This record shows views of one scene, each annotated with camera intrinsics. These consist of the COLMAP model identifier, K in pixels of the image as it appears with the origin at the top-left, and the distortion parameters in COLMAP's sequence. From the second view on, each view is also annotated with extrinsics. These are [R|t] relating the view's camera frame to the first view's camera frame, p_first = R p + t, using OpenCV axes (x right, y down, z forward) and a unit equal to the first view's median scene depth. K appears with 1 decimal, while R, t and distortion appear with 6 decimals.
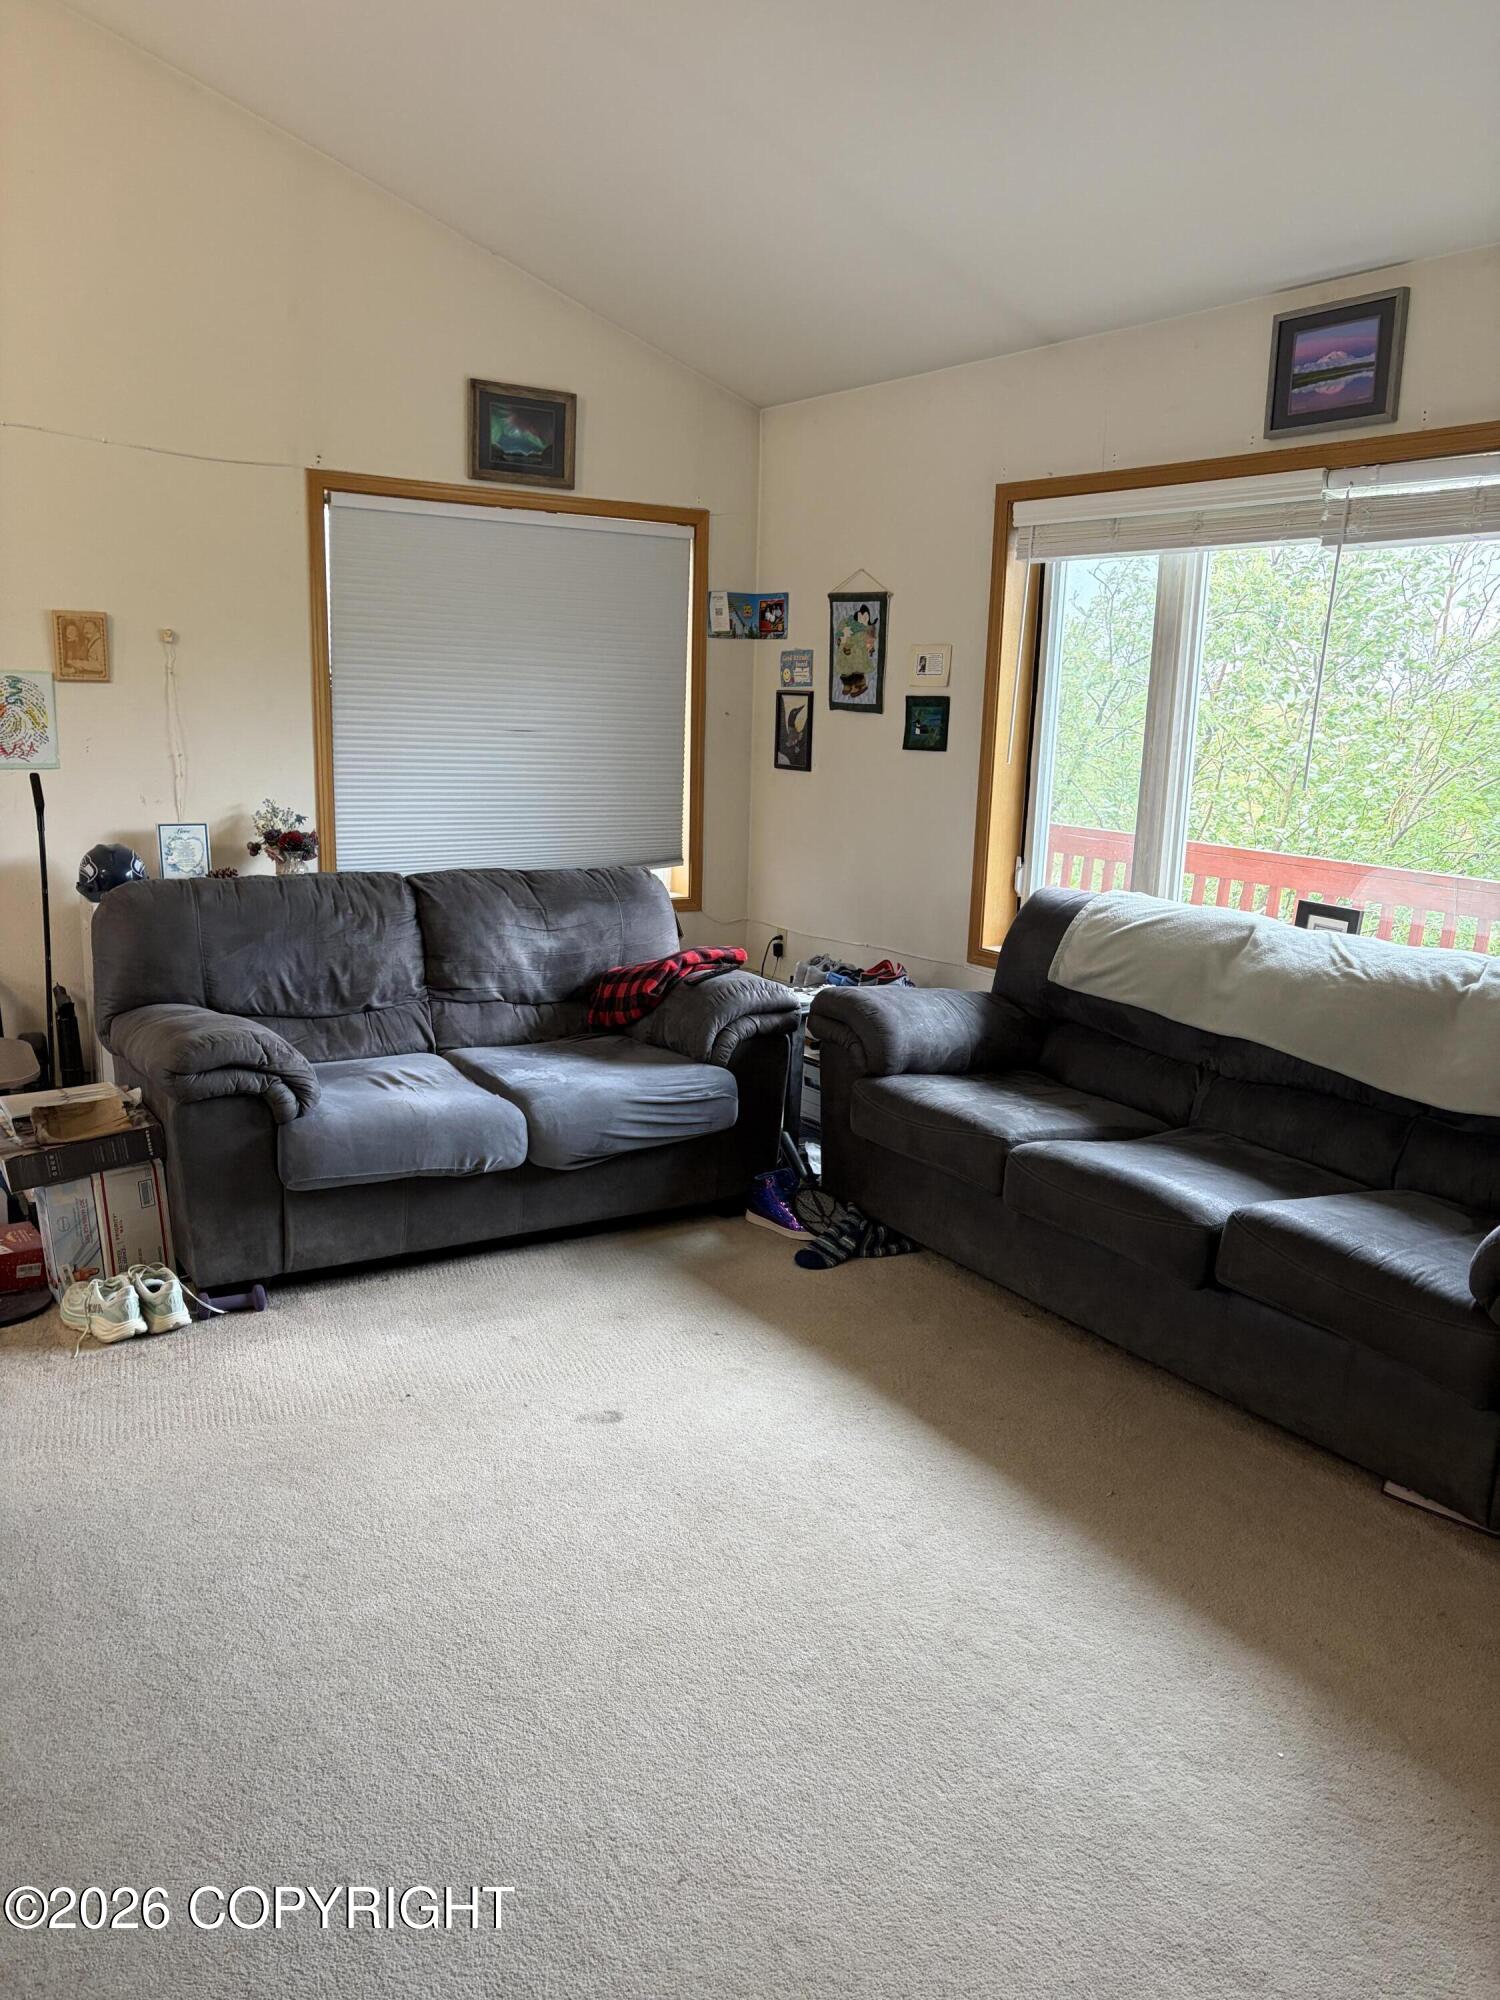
lens RADIAL K [[1517.1, 0, 744.1], [0, 1517.1, 1005.4], [0, 0, 1]] dist [0.004506, -0.010631]
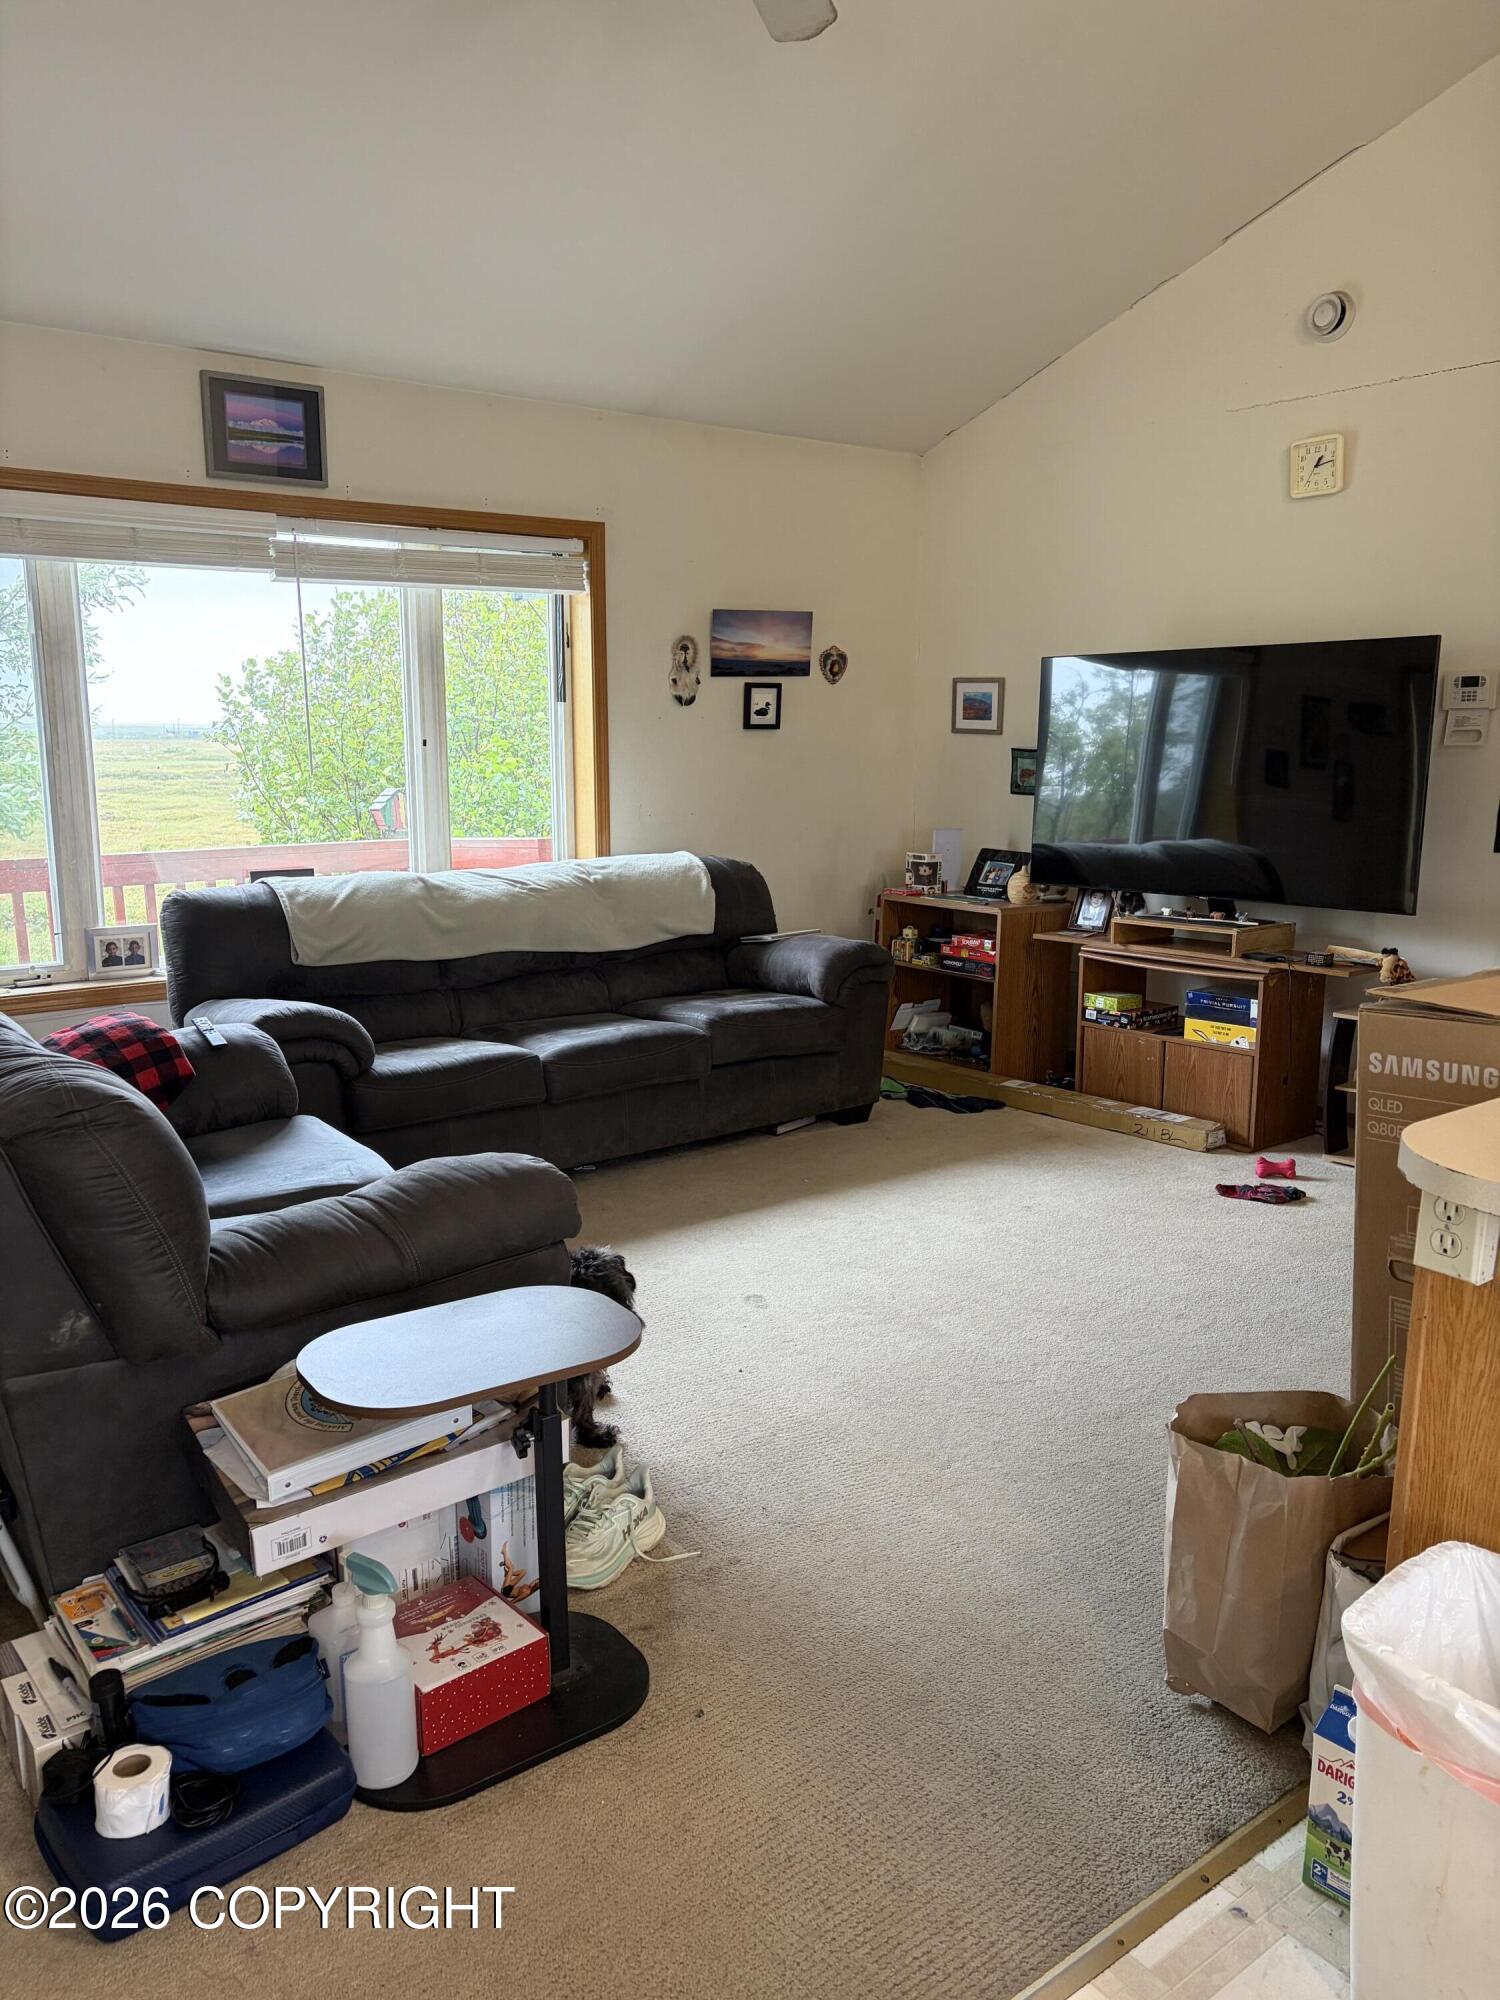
lens RADIAL K [[1466.3, 0, 752.1], [0, 1466.3, 1026.9], [0, 0, 1]] dist [0.066492, -0.136658]
pose [[-0.086063, -0.214679, 0.972885, -0.925416], [0.215430, 0.949396, 0.228553, -0.154644], [-0.972719, 0.229259, -0.035460, 0.783071]]
